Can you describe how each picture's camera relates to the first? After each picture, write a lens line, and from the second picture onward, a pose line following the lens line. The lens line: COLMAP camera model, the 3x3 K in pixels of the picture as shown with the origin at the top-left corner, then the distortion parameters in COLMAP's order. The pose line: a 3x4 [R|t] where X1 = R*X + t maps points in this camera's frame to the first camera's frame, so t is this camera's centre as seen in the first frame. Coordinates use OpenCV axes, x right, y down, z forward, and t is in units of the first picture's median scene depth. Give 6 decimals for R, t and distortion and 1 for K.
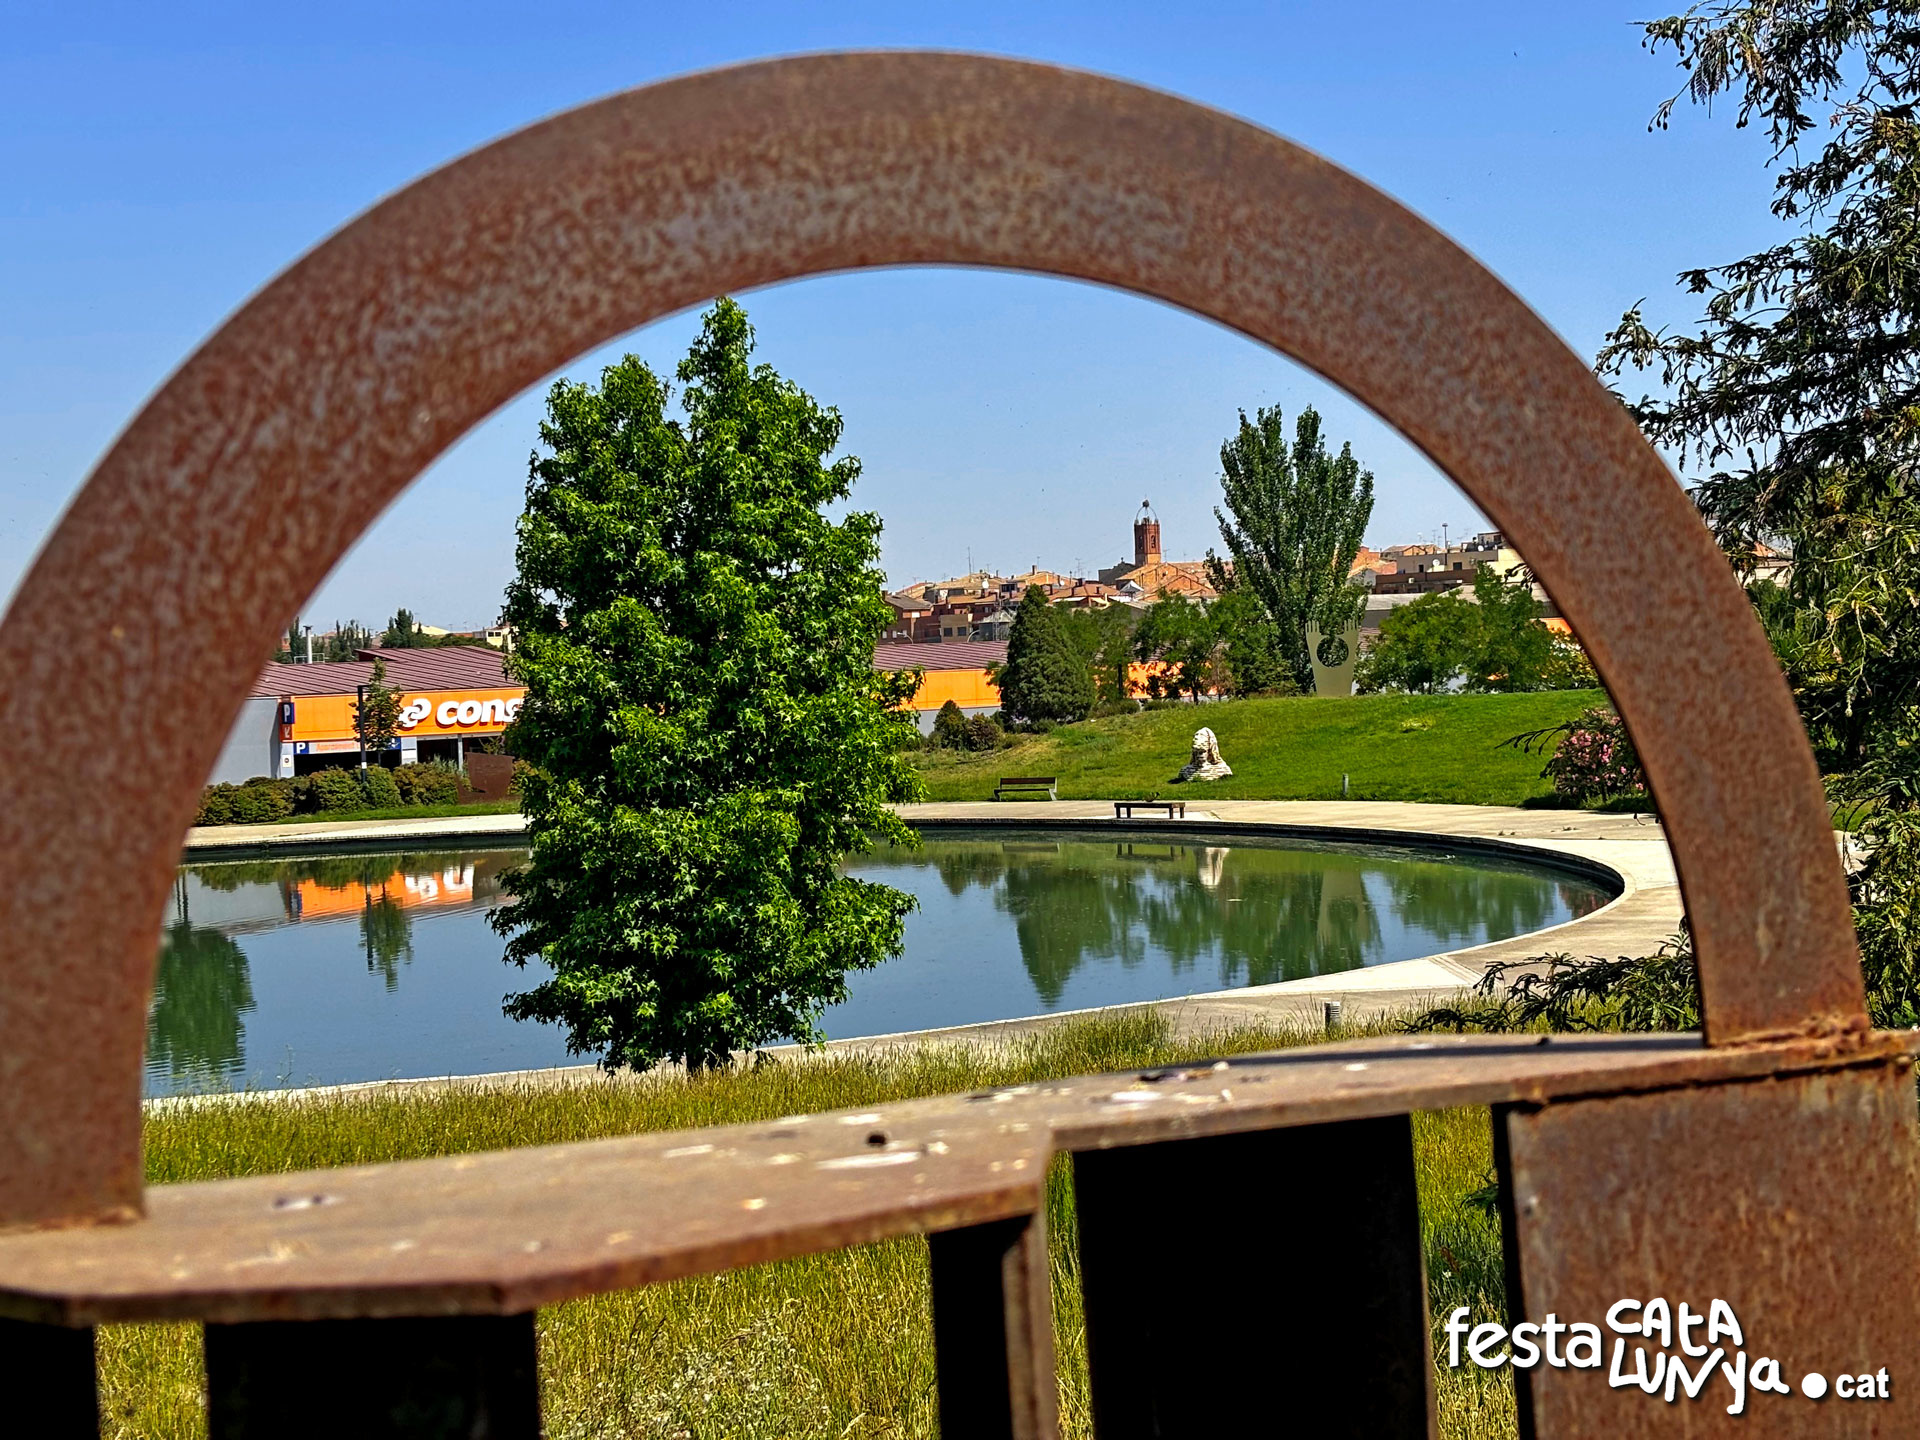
lens RADIAL K [[2767.5, 0, 960.0], [0, 2767.5, 720.0], [0, 0, 1]] dist [0.172502, -0.035123]
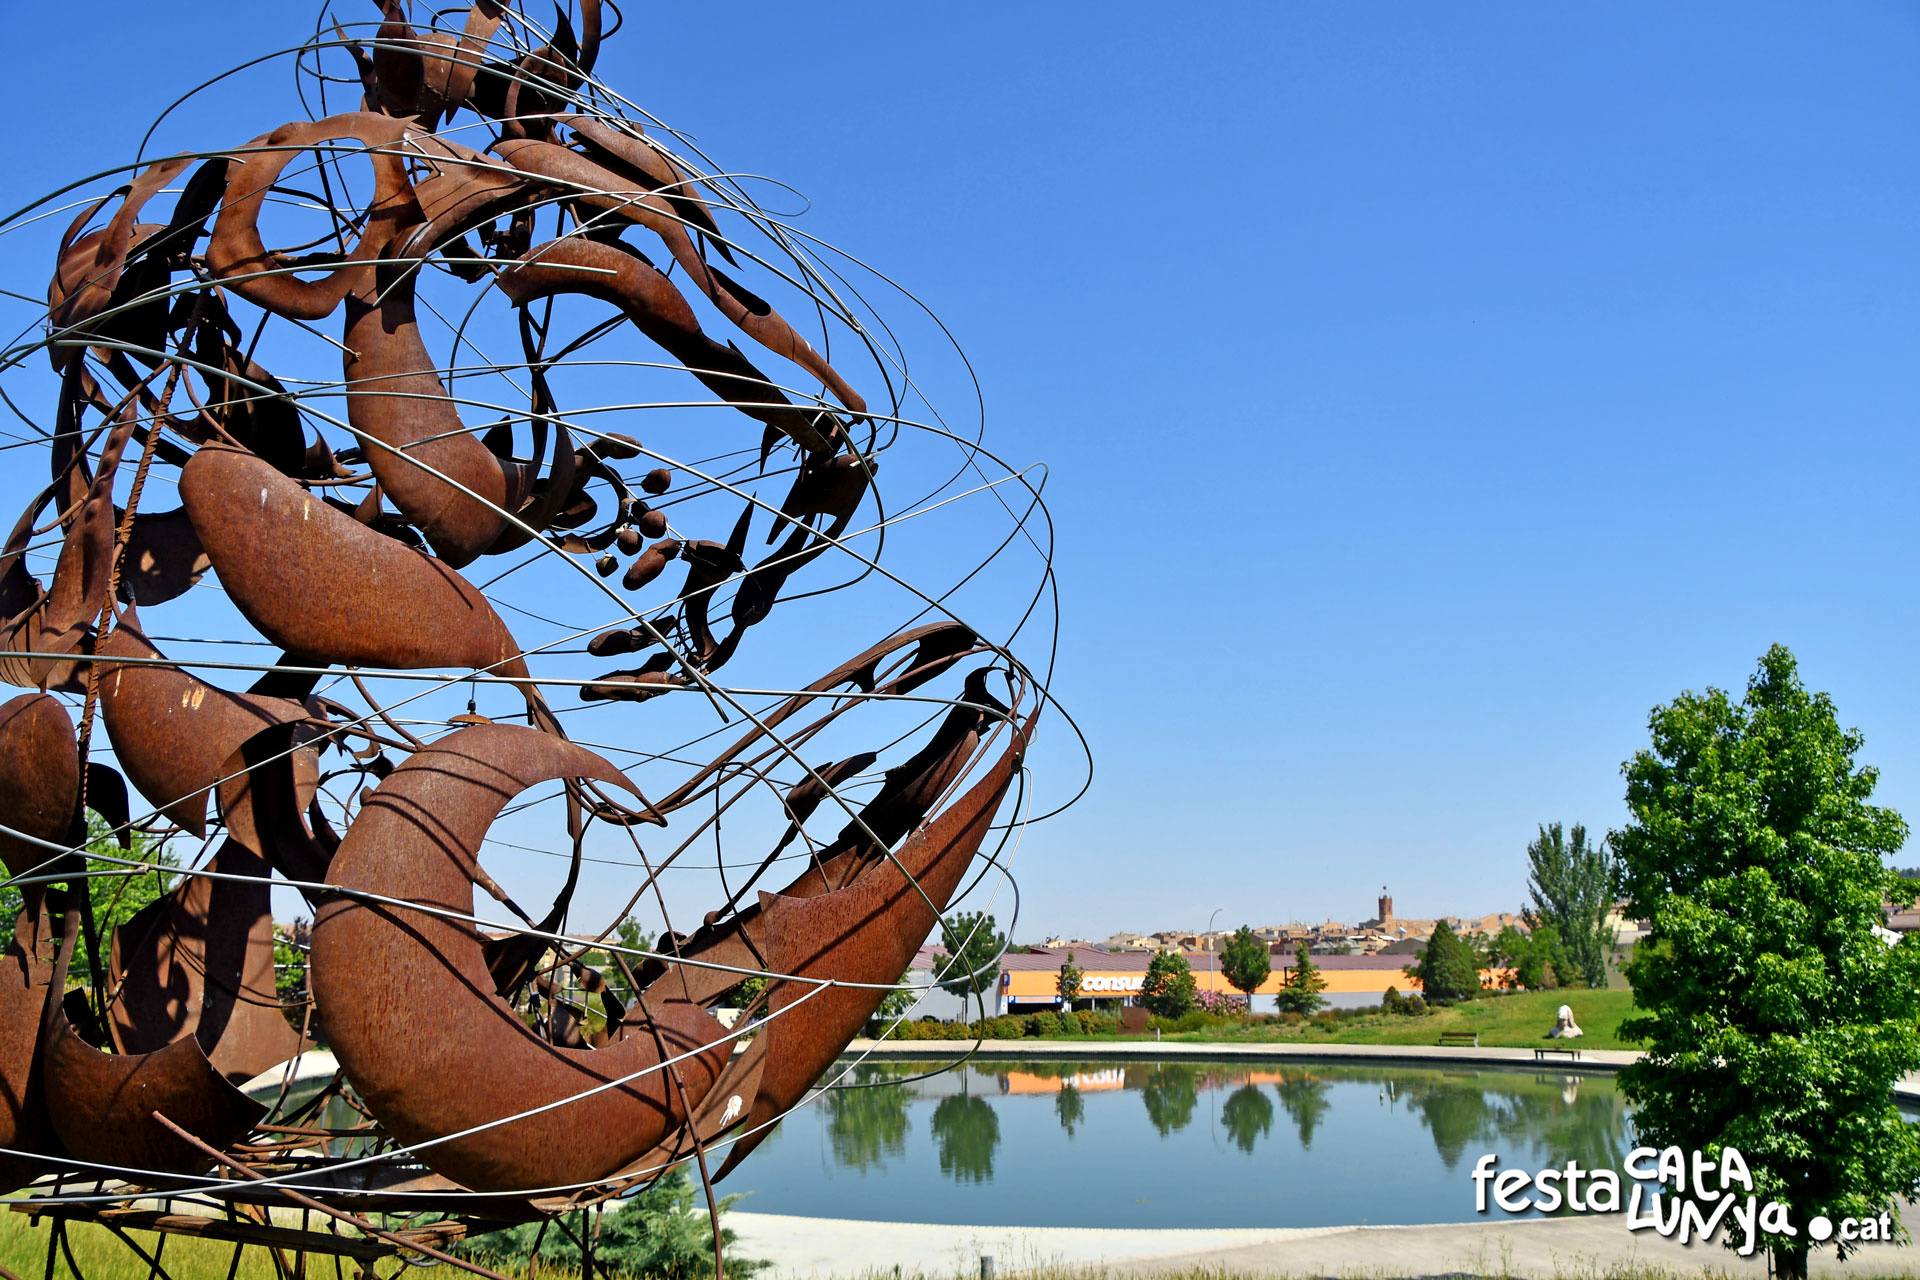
lens RADIAL K [[1425.9, 0, 953.1], [0, 1425.9, 697.1], [0, 0, 1]] dist [-0.142698, 0.077285]
pose [[0.975973, 0.003622, -0.217861, -0.327697], [-0.048511, 0.978379, -0.201052, 0.022183], [0.212422, 0.206790, 0.955047, 0.291498]]
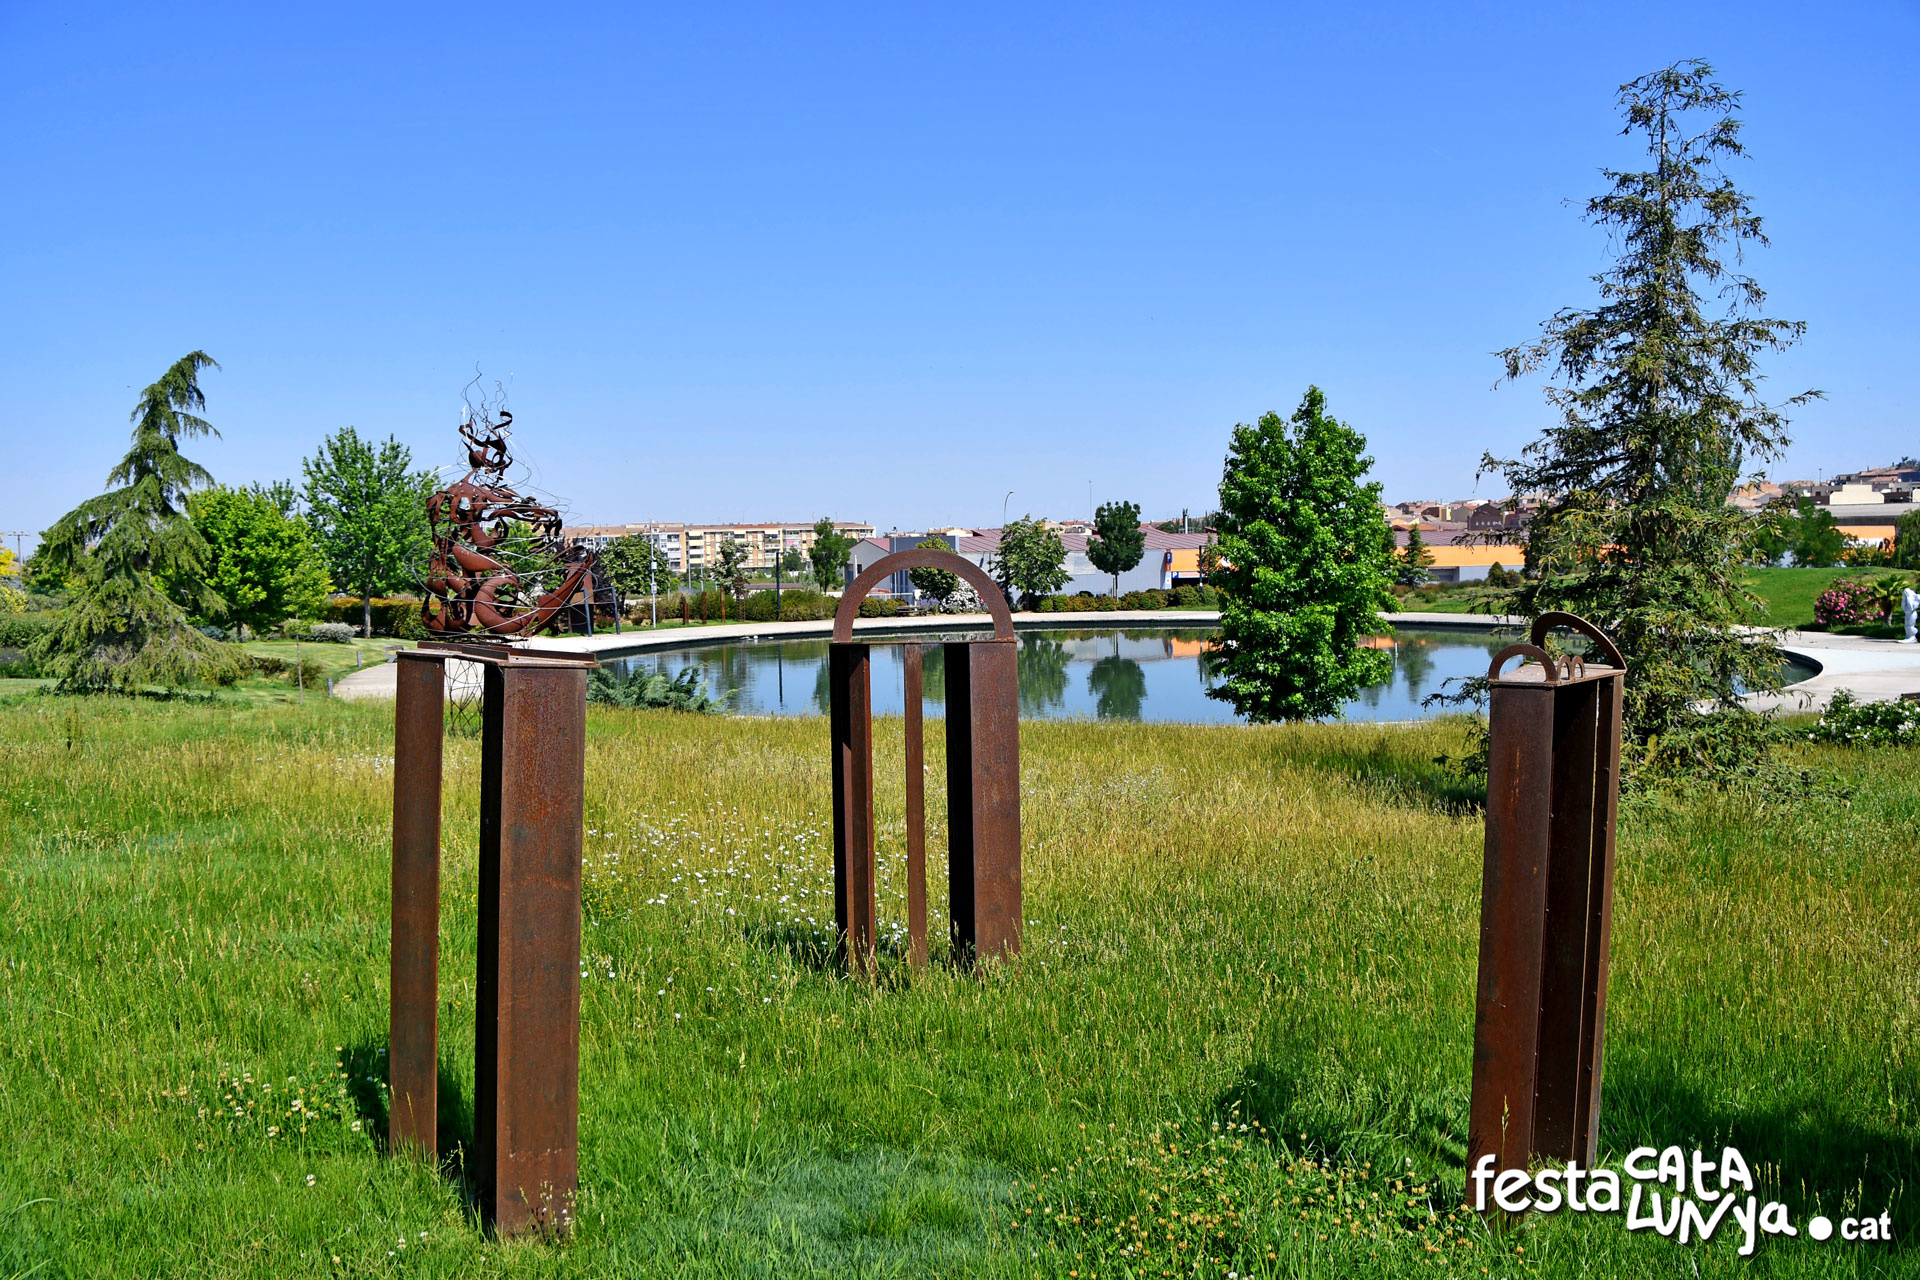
lens RADIAL K [[1425.9, 0, 953.1], [0, 1425.9, 697.1], [0, 0, 1]] dist [-0.142698, 0.077285]
pose [[0.921950, 0.059797, -0.382665, 0.095563], [-0.022686, 0.994651, 0.100771, -0.009235], [0.386644, -0.084225, 0.918375, -0.175516]]
